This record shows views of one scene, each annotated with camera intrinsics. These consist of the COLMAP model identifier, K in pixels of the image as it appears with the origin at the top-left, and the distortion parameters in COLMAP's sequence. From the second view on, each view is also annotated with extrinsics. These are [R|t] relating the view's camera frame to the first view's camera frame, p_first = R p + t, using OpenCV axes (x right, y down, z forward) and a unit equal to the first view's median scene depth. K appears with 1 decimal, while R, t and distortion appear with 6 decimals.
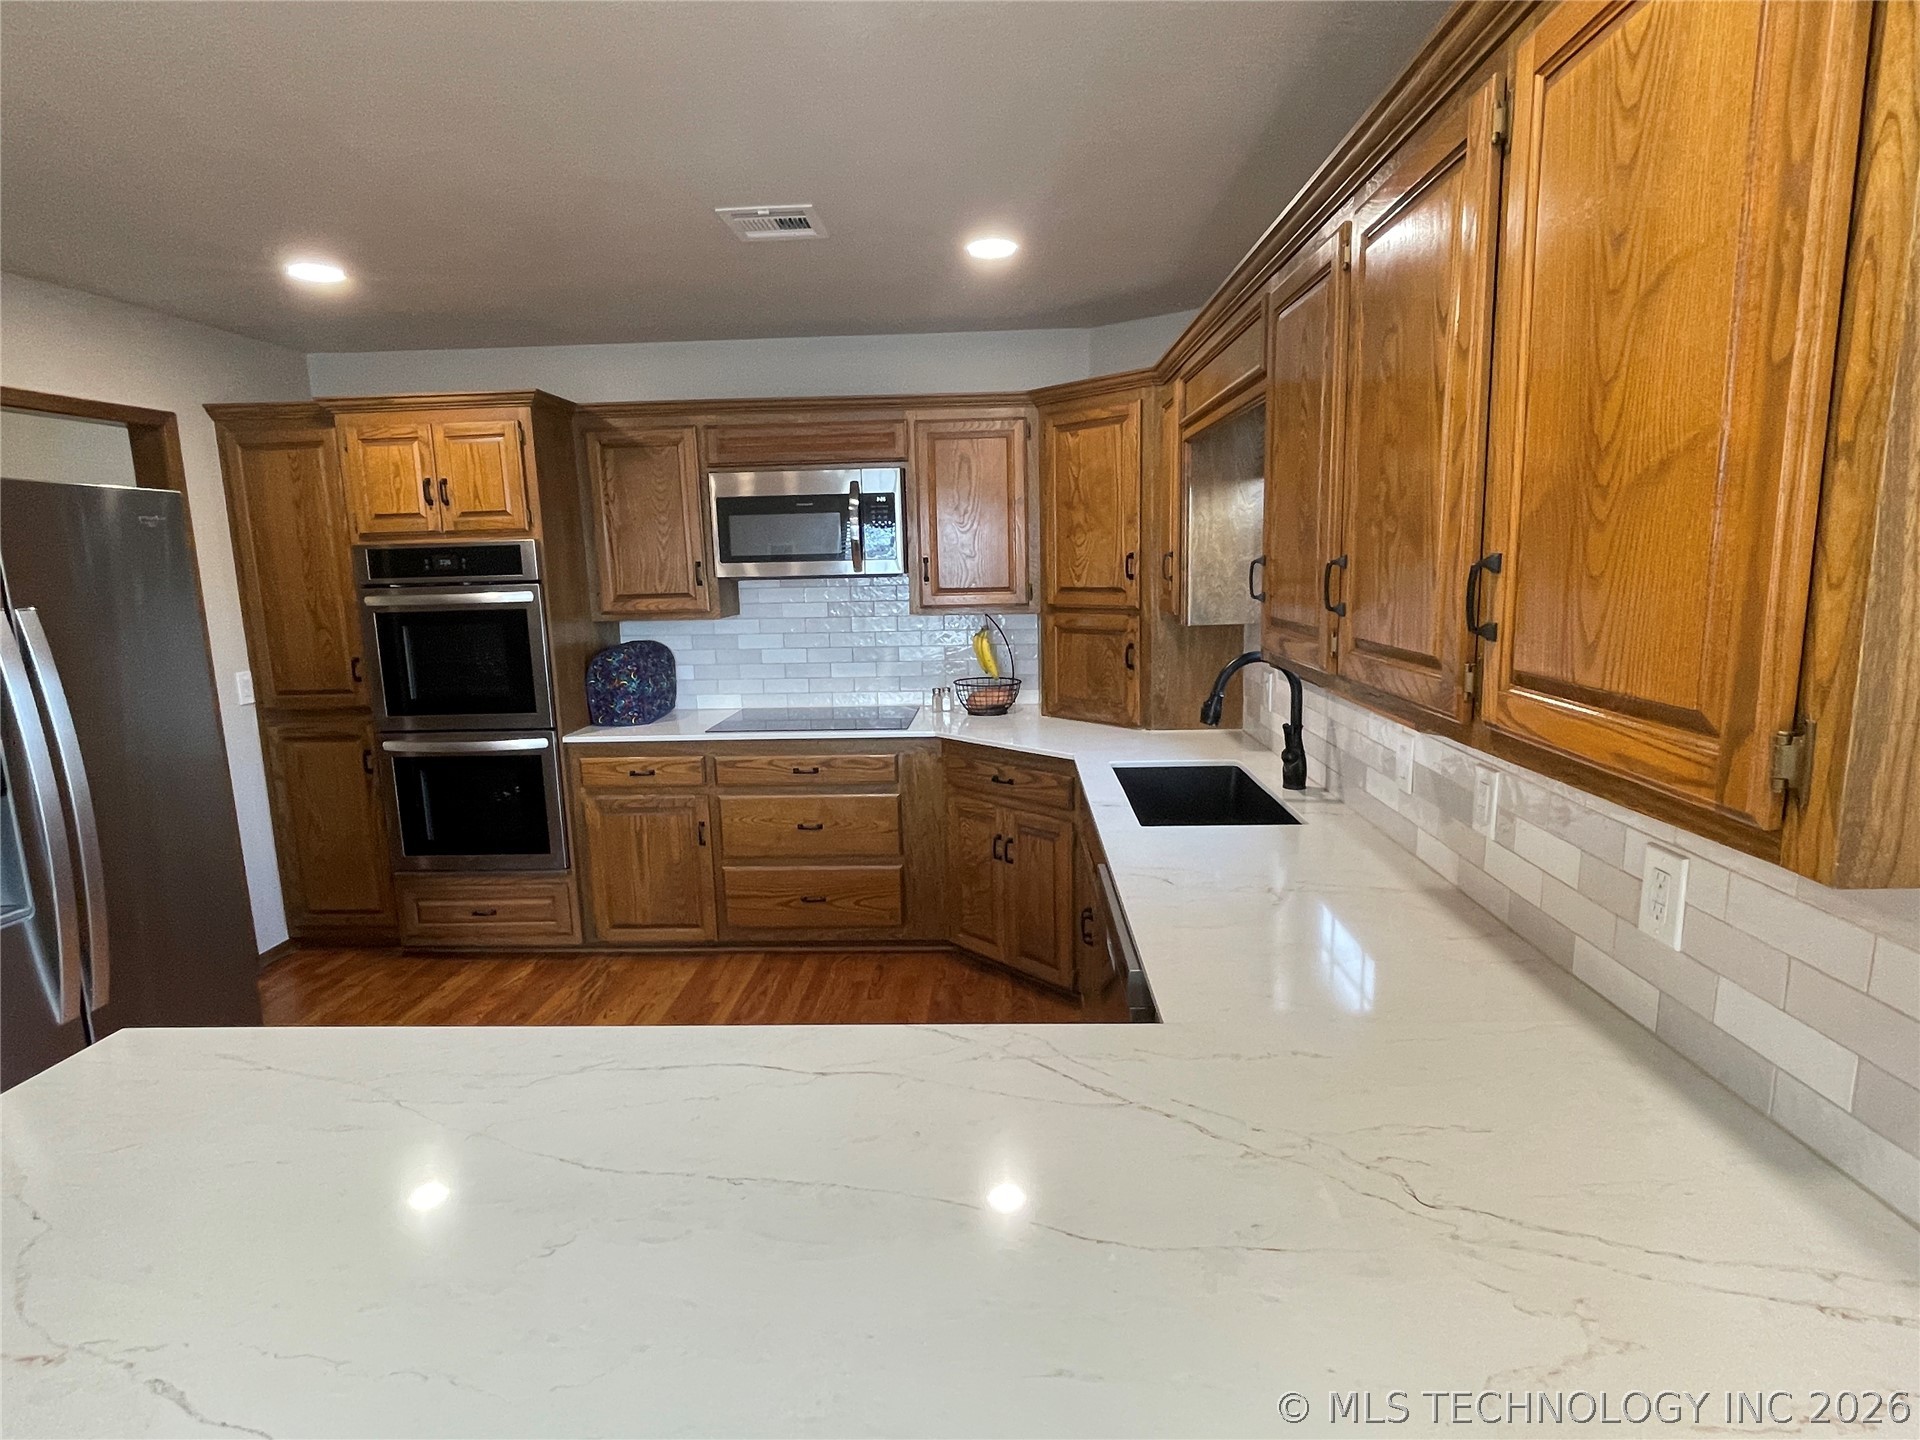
lens RADIAL K [[1018.9, 0, 963.3], [0, 1018.9, 727.5], [0, 0, 1]] dist [0.006655, 0.000617]
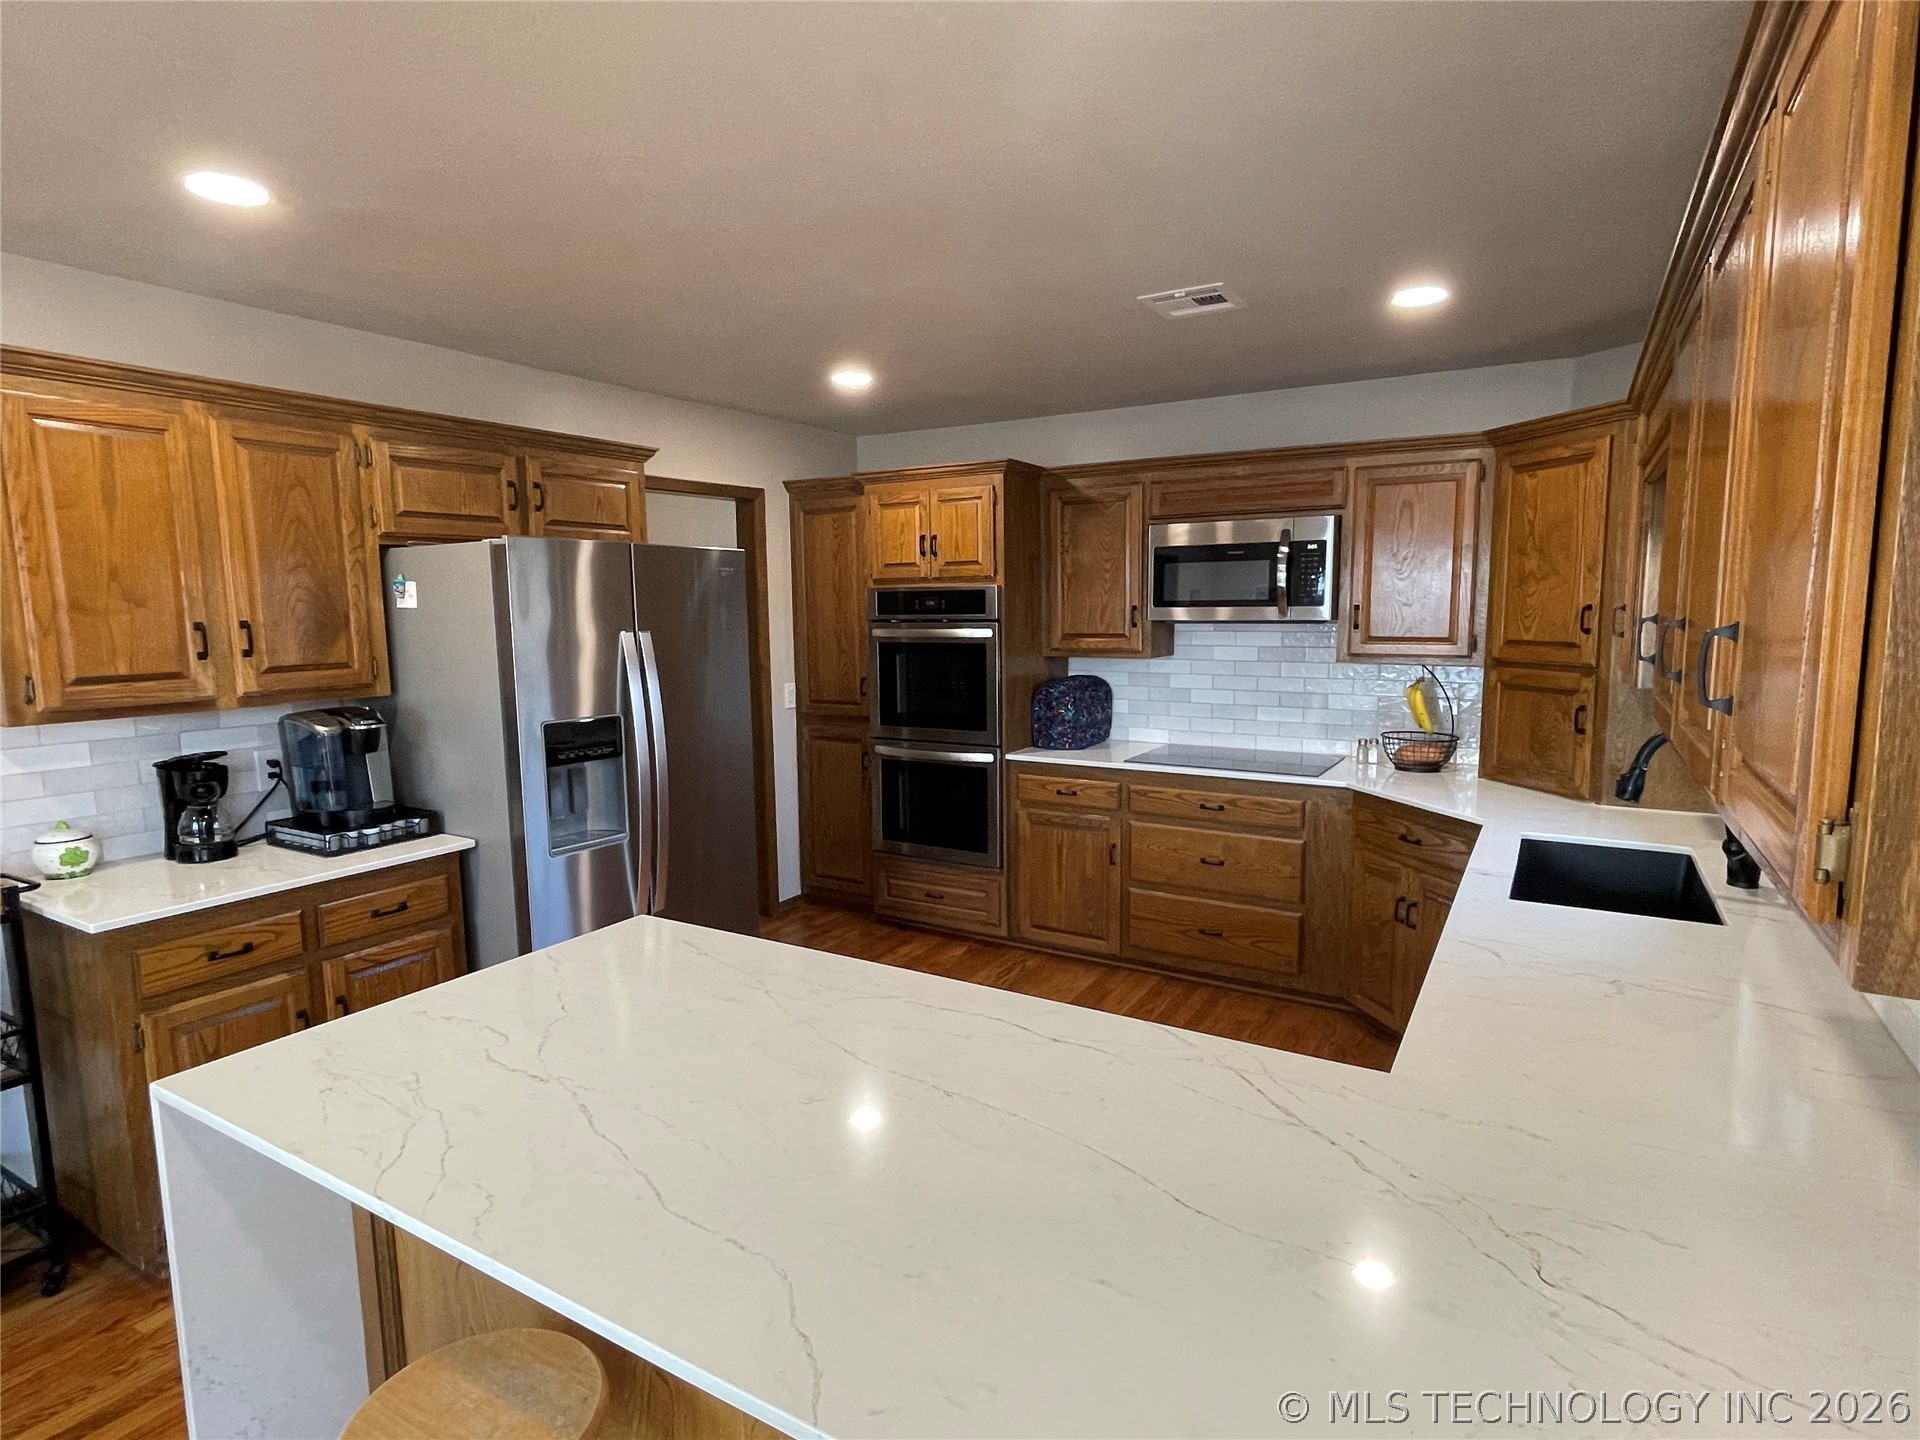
lens RADIAL K [[1018.9, 0, 955.3], [0, 1018.9, 728.5], [0, 0, 1]] dist [0.006655, 0.000617]
pose [[0.876432, 0.075569, -0.475558, 0.103863], [-0.093470, 0.995523, -0.014066, 0.001741], [0.472366, 0.056779, 0.879572, -0.042891]]
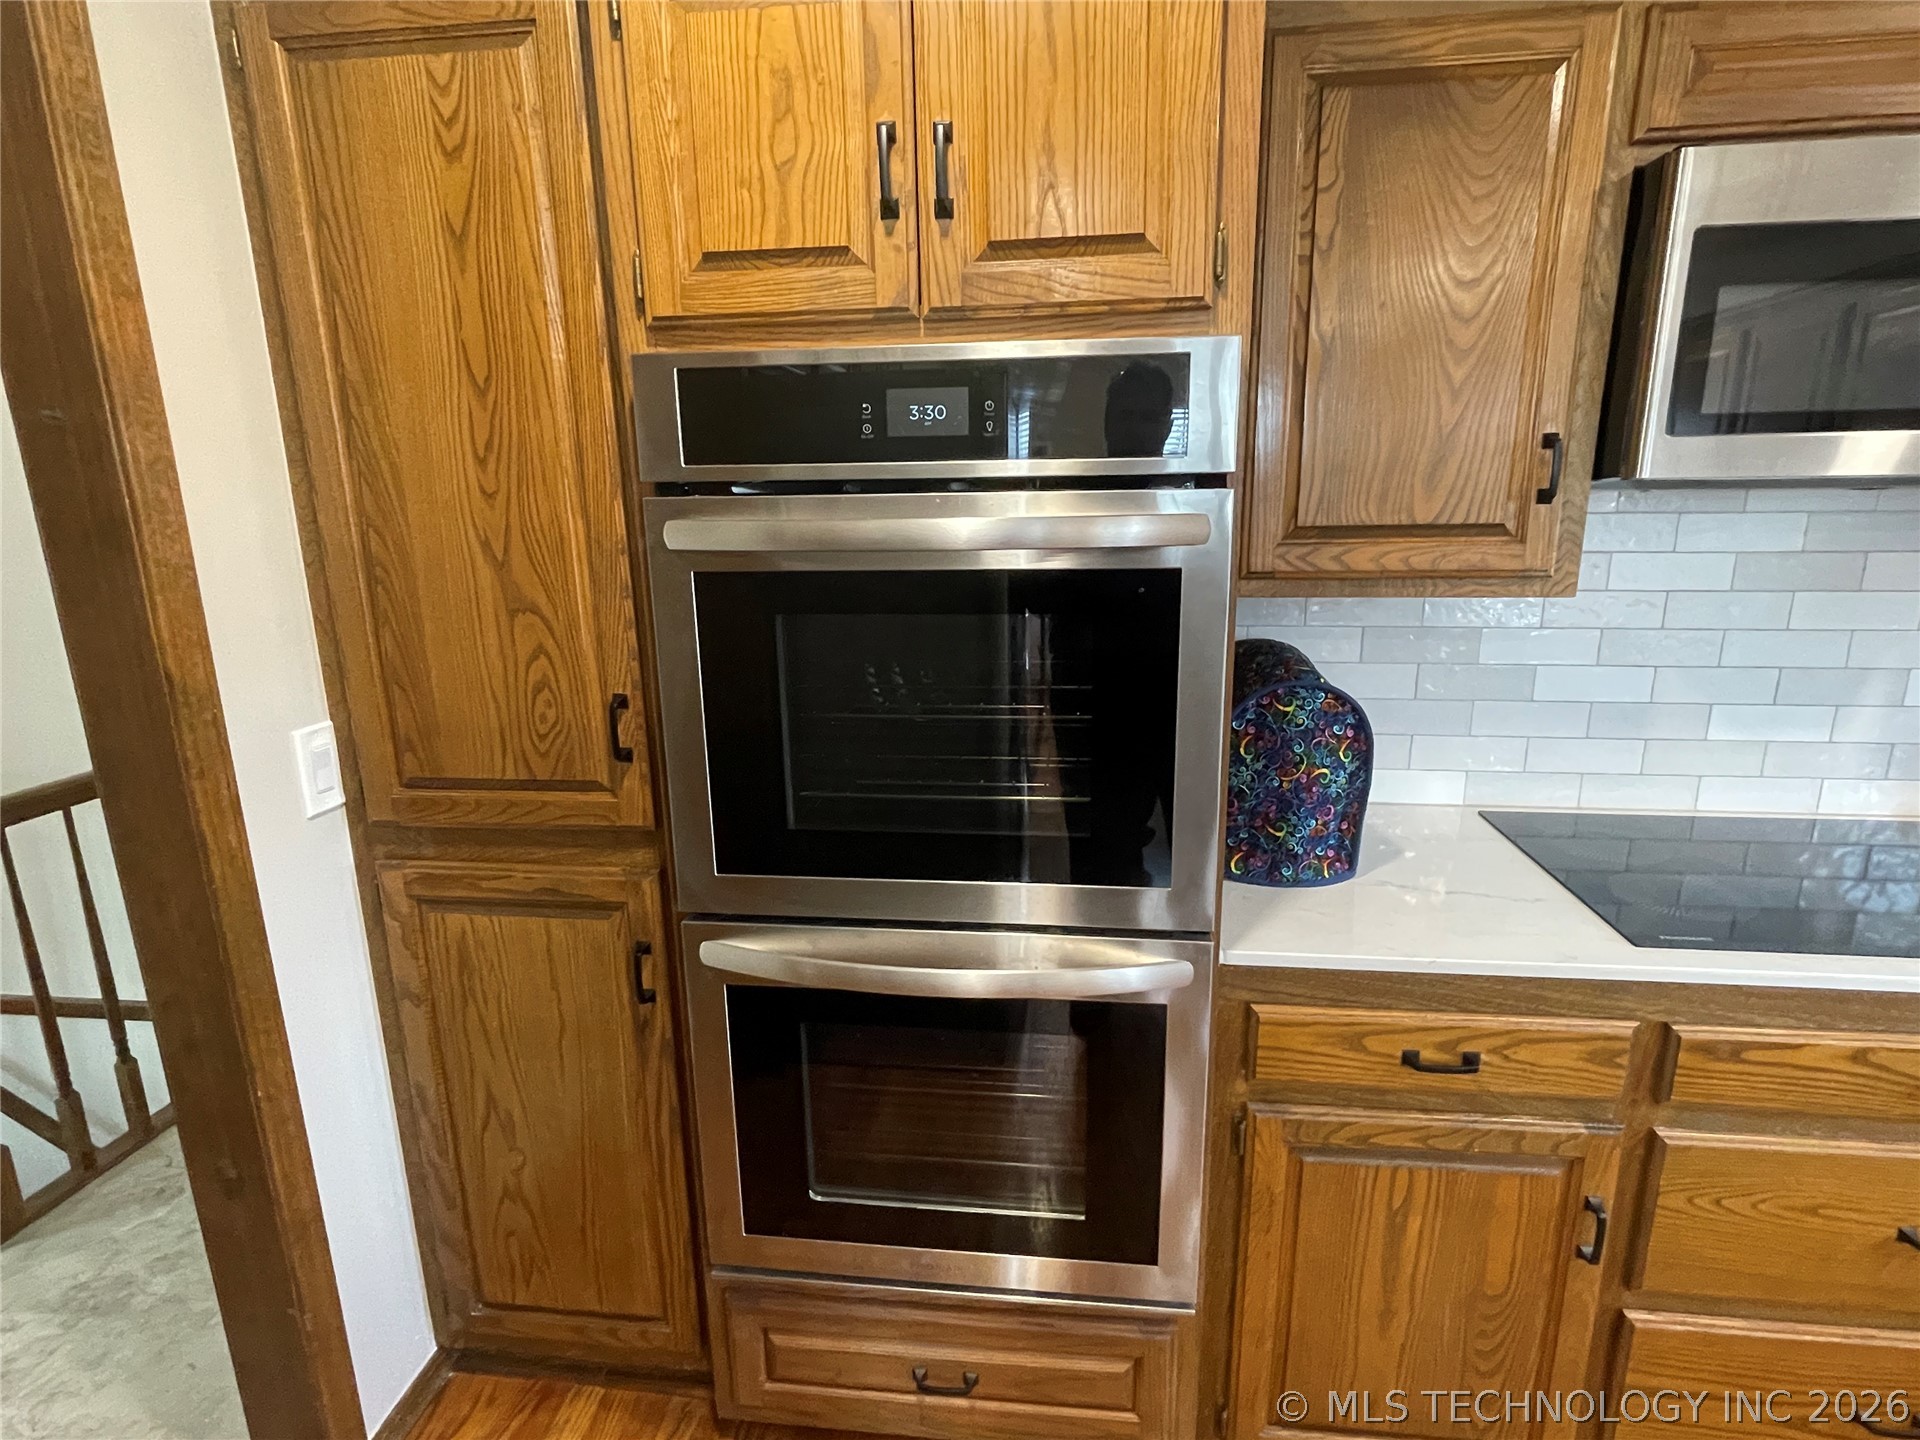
lens RADIAL K [[1018.9, 0, 957.9], [0, 1018.9, 737.9], [0, 0, 1]] dist [0.006655, 0.000617]
pose [[0.997637, 0.029925, -0.061849, -0.457417], [-0.024984, 0.996548, 0.079169, -0.084985], [0.064004, -0.077436, 0.994941, 0.659547]]
